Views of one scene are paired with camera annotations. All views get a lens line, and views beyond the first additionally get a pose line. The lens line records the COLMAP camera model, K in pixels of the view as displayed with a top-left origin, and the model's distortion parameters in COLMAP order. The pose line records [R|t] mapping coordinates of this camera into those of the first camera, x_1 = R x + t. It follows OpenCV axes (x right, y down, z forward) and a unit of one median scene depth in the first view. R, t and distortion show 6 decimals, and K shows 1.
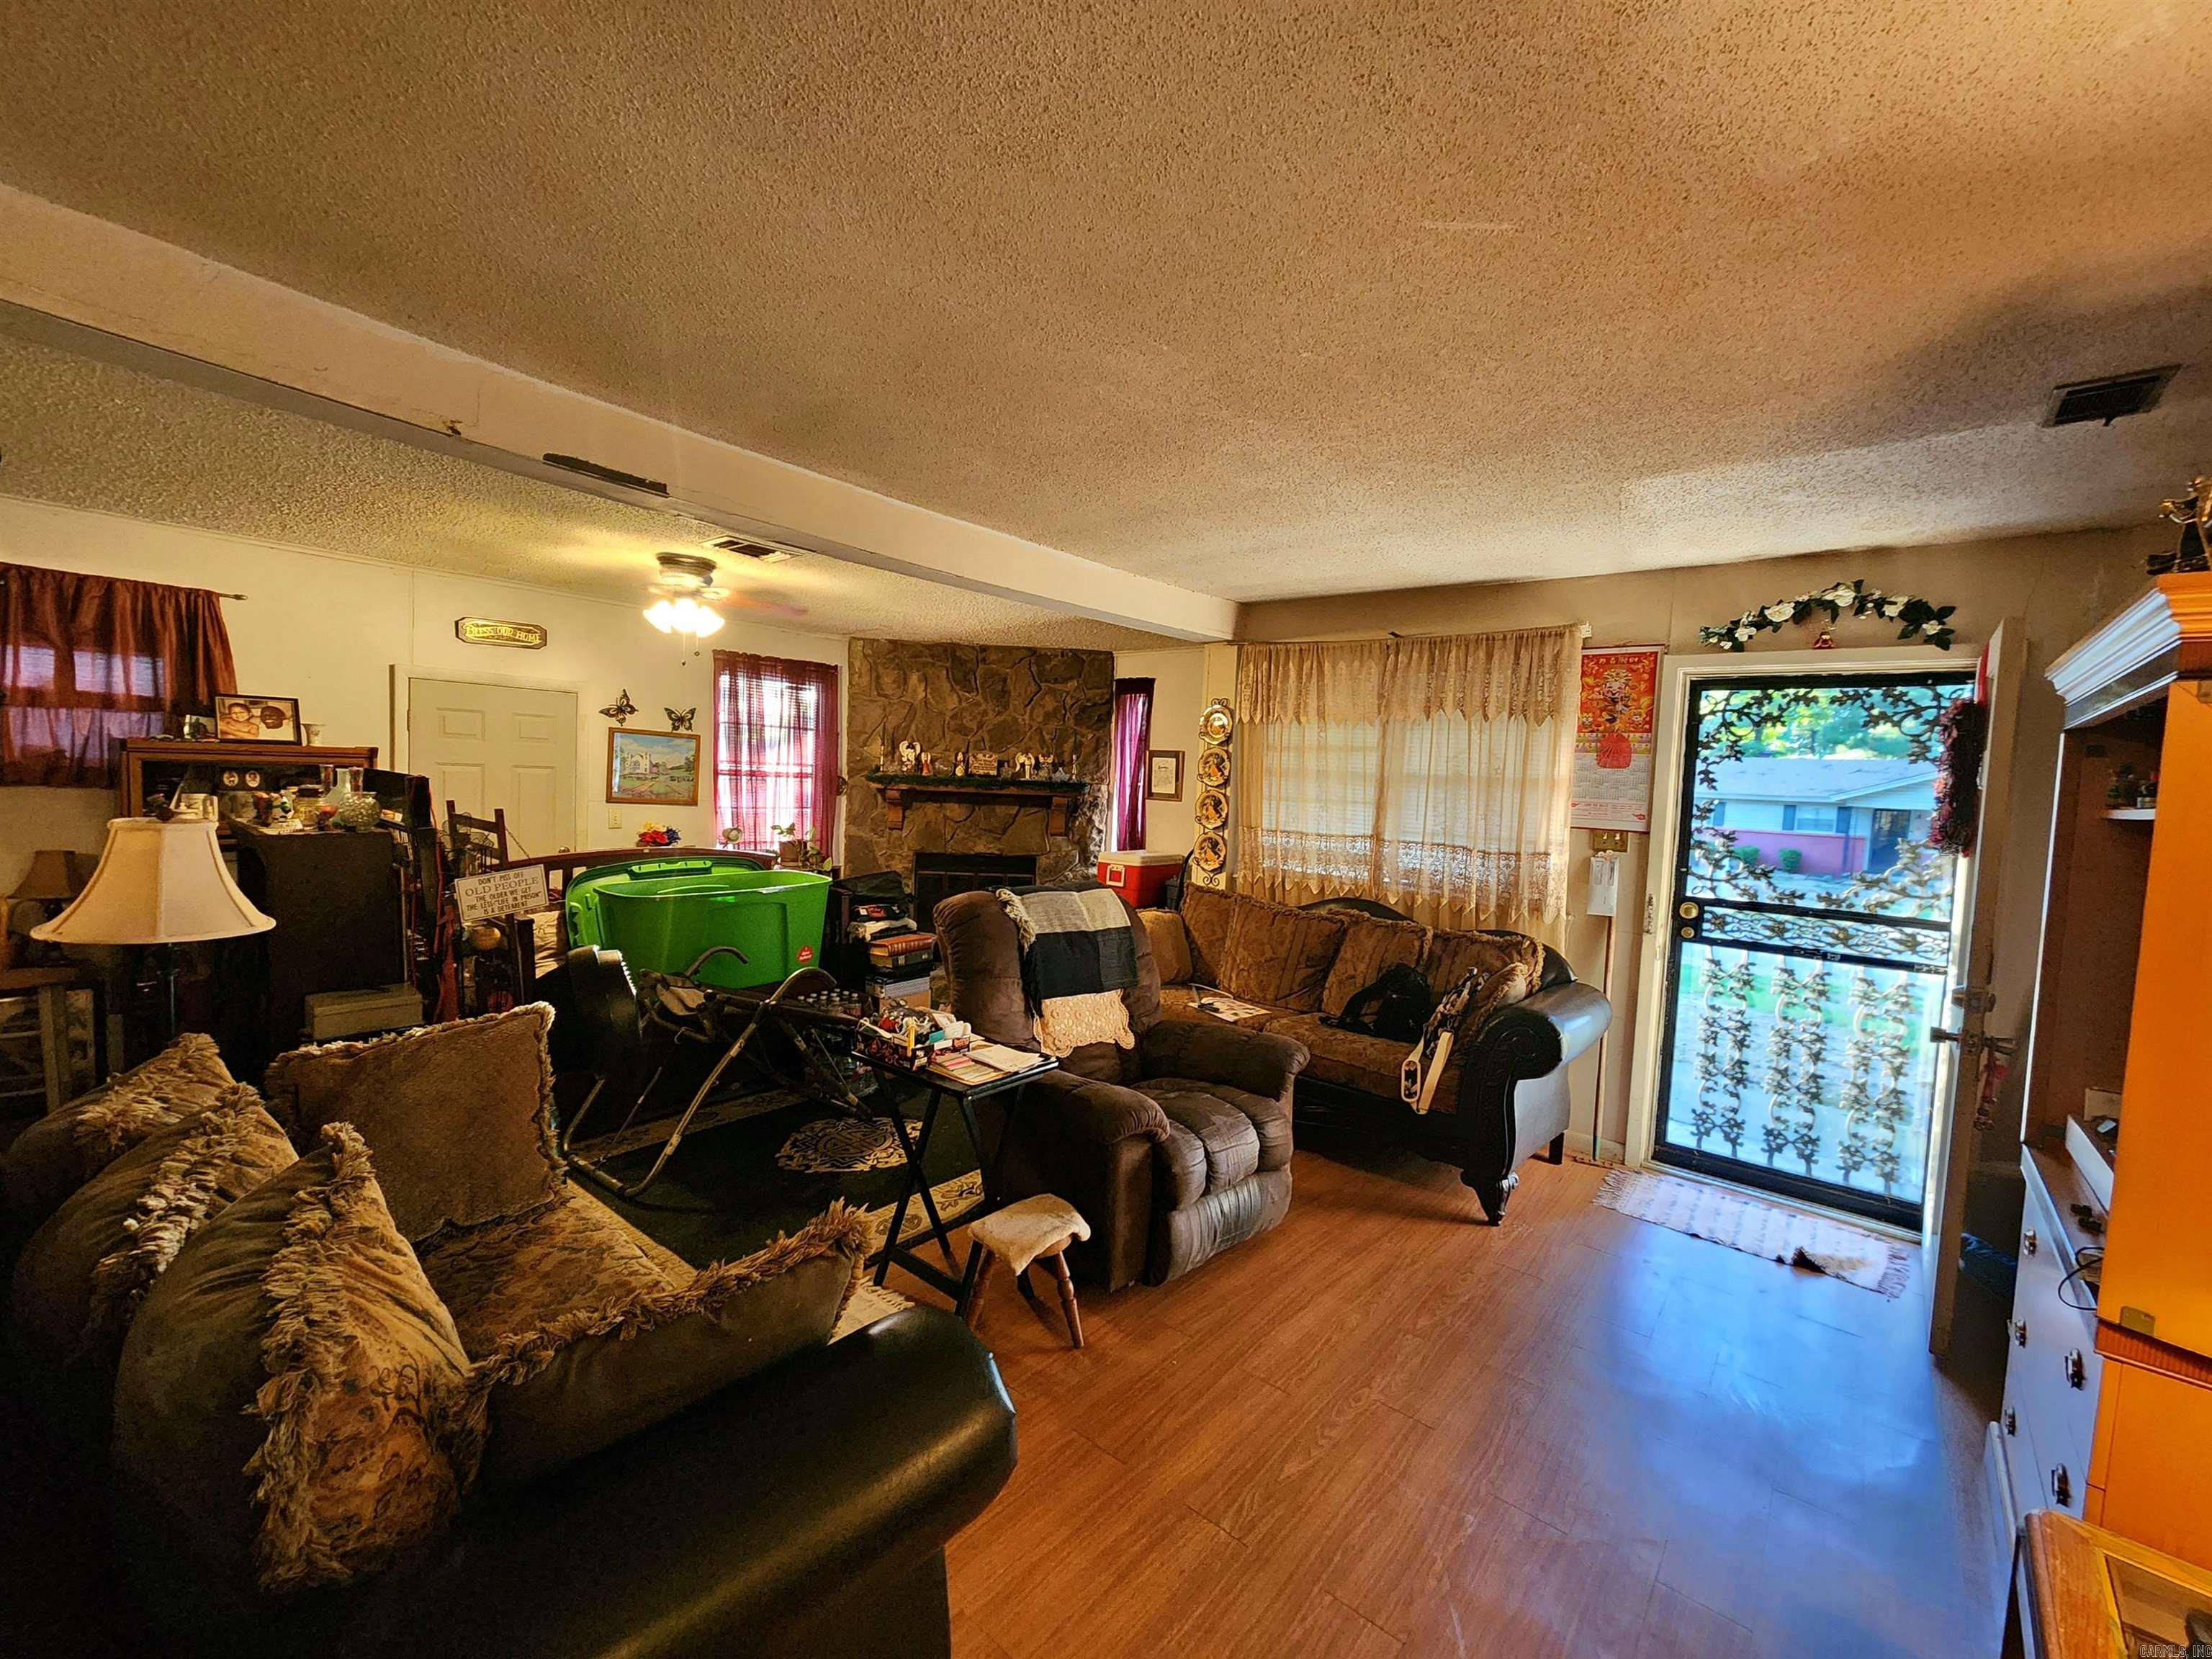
lens RADIAL K [[900.3, 0, 1106.0], [0, 900.3, 829.5], [0, 0, 1]] dist [-0.000111, -0.000019]
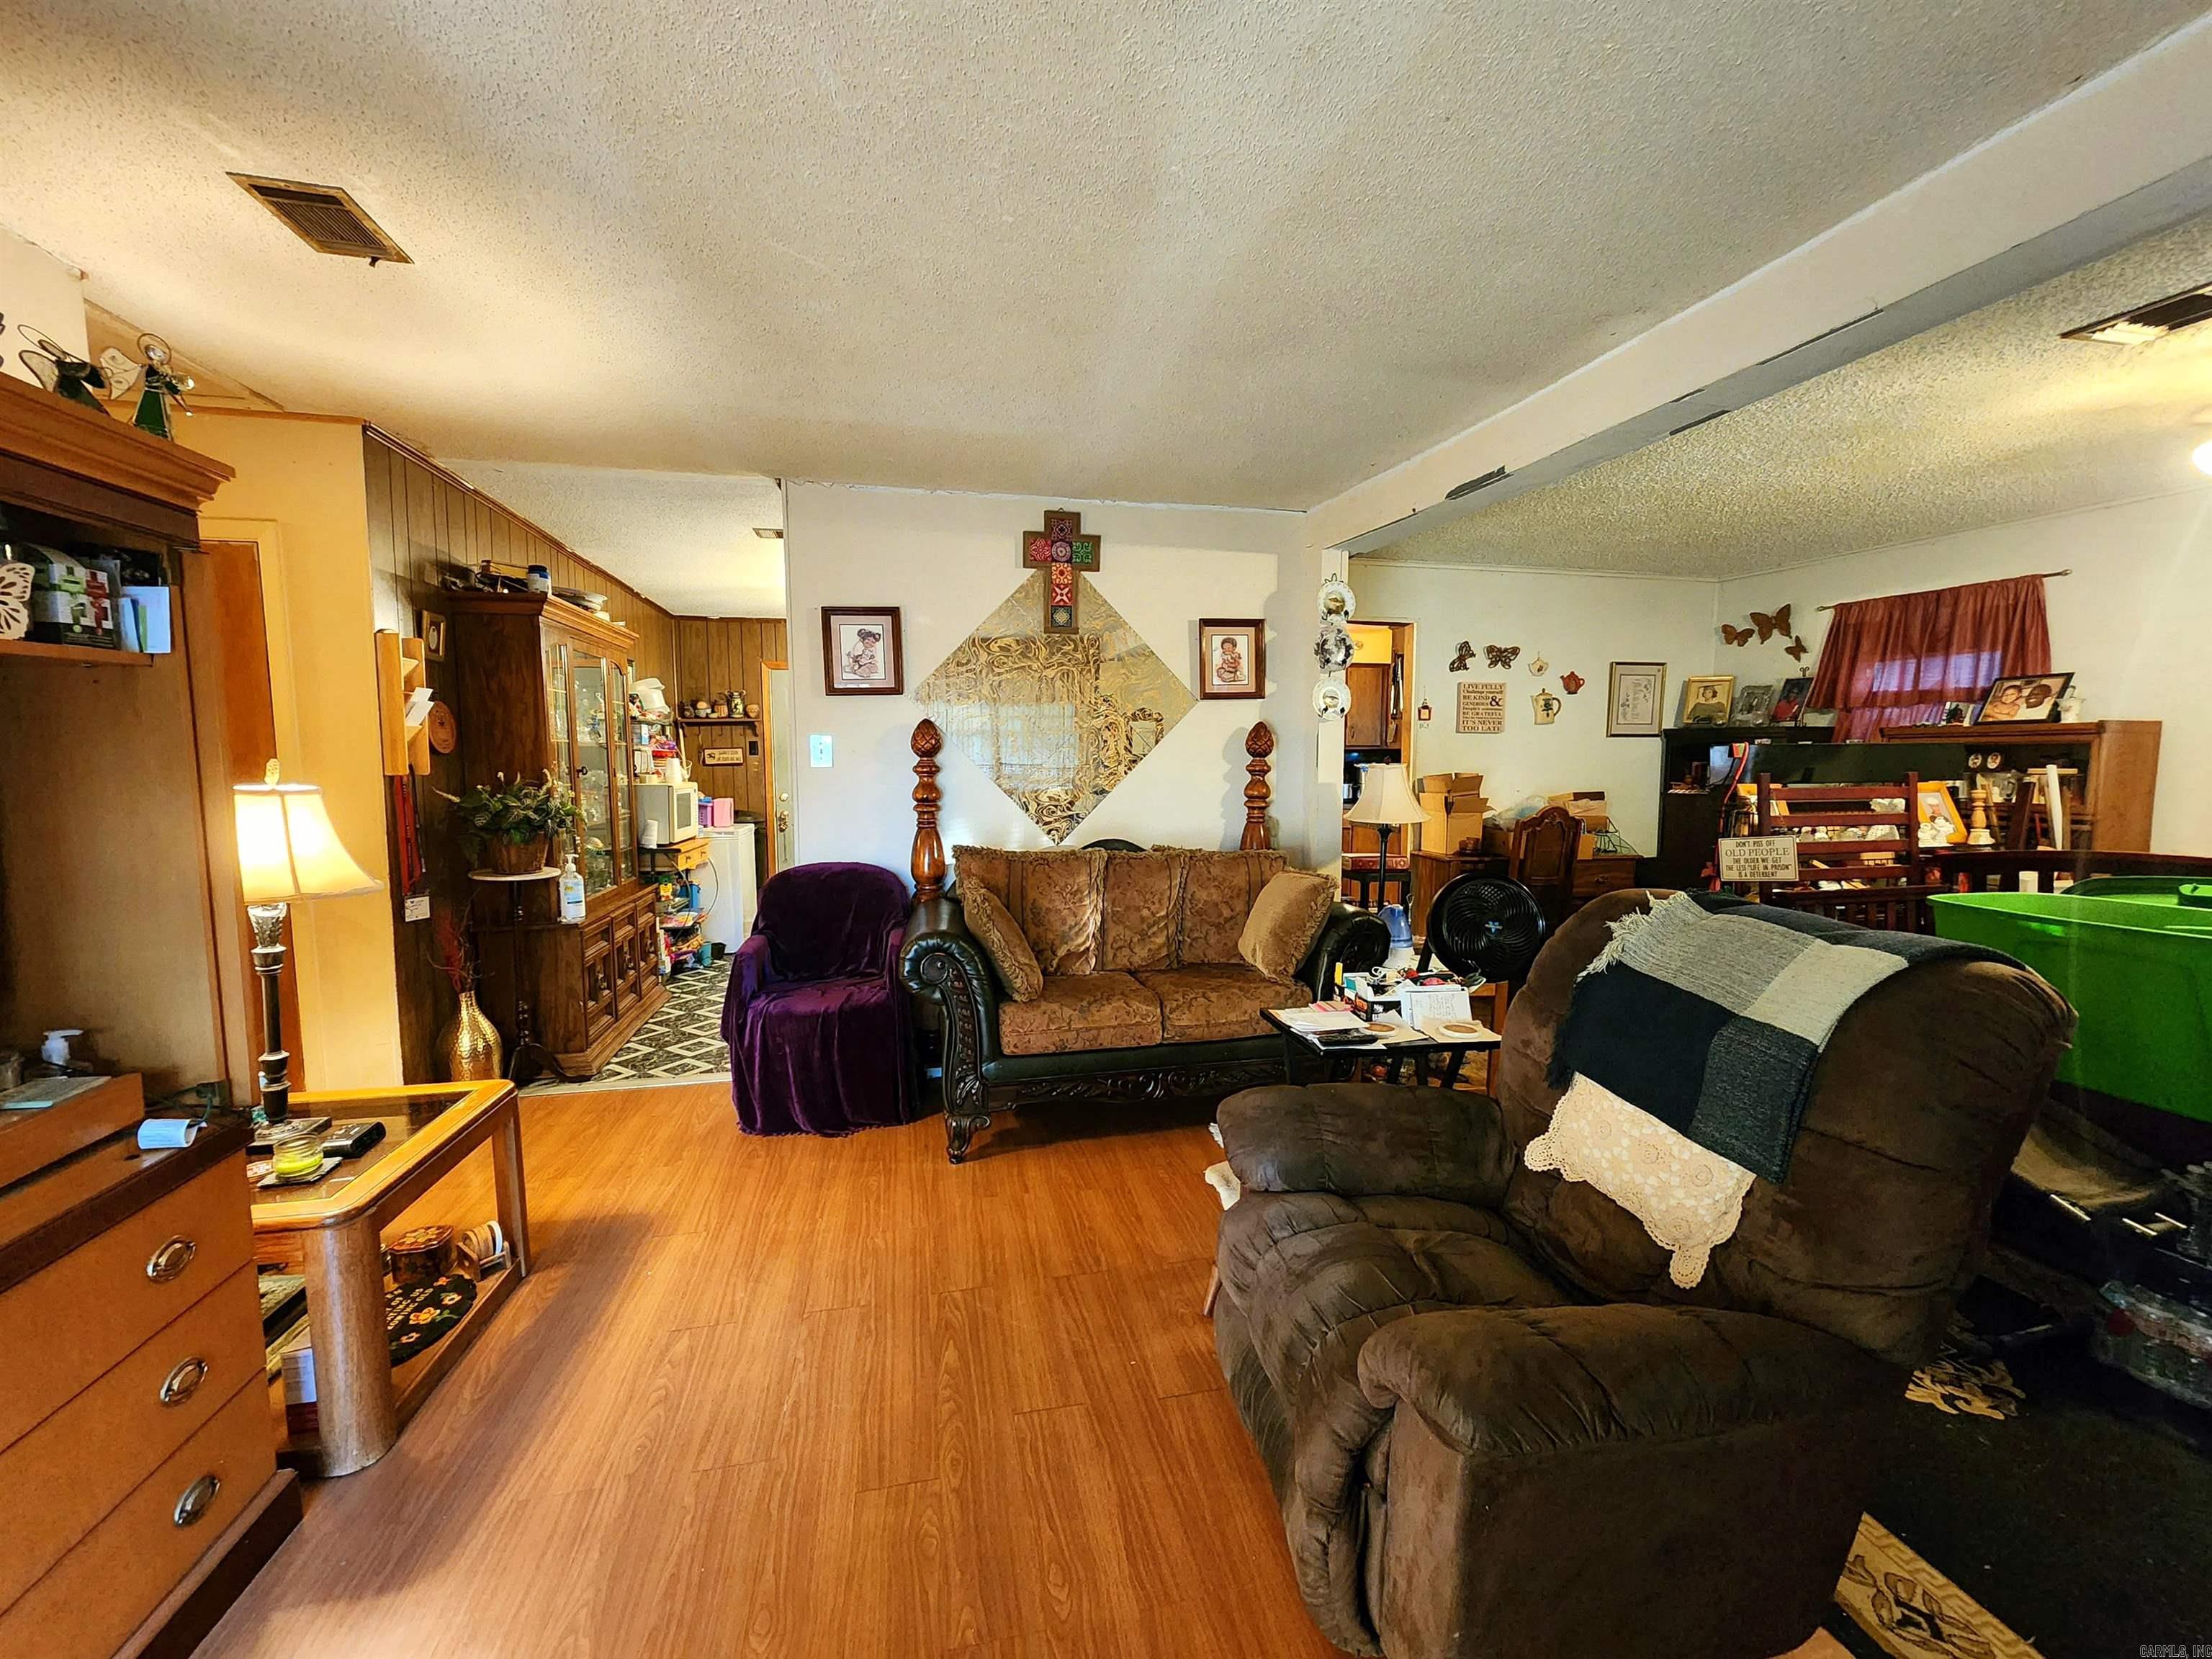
lens RADIAL K [[900.3, 0, 1106.0], [0, 900.3, 829.5], [0, 0, 1]] dist [-0.000111, -0.000019]
pose [[-0.606935, 0.027569, -0.794273, 0.446211], [-0.069272, 0.993760, 0.087427, 0.000690], [0.791727, 0.108083, -0.601238, 0.836835]]
